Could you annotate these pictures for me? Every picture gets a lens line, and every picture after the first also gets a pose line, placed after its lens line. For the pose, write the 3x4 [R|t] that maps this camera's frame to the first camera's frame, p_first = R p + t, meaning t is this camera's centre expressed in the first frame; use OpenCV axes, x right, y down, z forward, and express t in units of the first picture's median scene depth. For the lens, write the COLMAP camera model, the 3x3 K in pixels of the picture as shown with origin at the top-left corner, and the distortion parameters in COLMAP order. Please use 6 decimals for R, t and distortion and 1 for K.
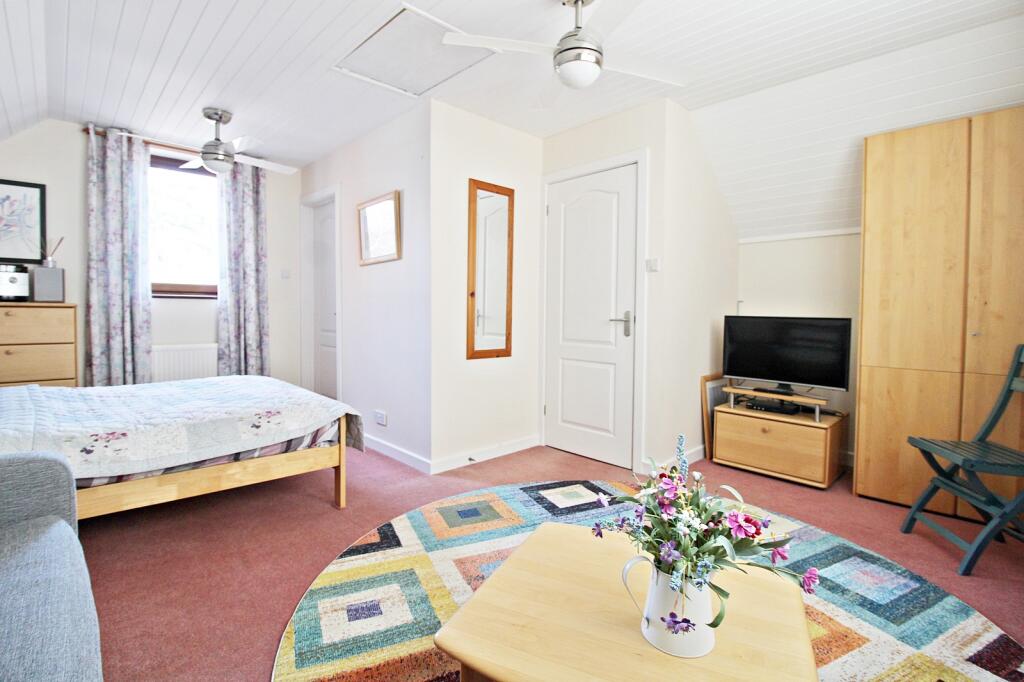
lens RADIAL K [[489.9, 0, 513.6], [0, 489.9, 327.6], [0, 0, 1]] dist [-0.000524, -0.012114]
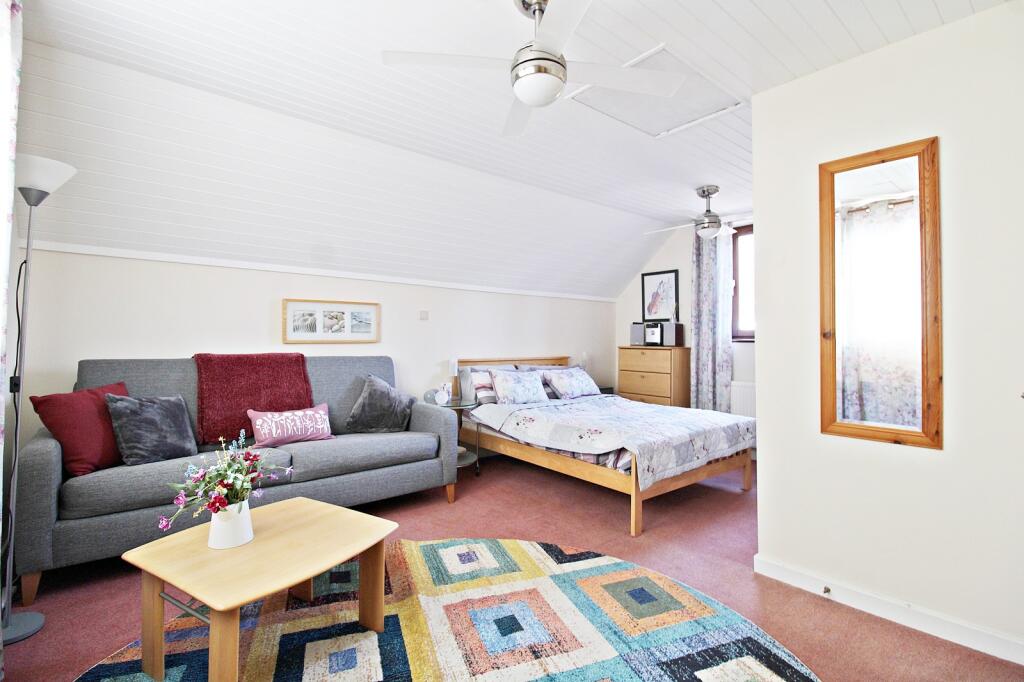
lens RADIAL K [[476.7, 0, 512.0], [0, 476.7, 323.1], [0, 0, 1]] dist [-0.013124, -0.000372]
pose [[-0.085386, -0.048120, -0.995185, 0.740605], [-0.044613, 0.998016, -0.044430, -0.044828], [0.995349, 0.040604, -0.087363, 0.797226]]
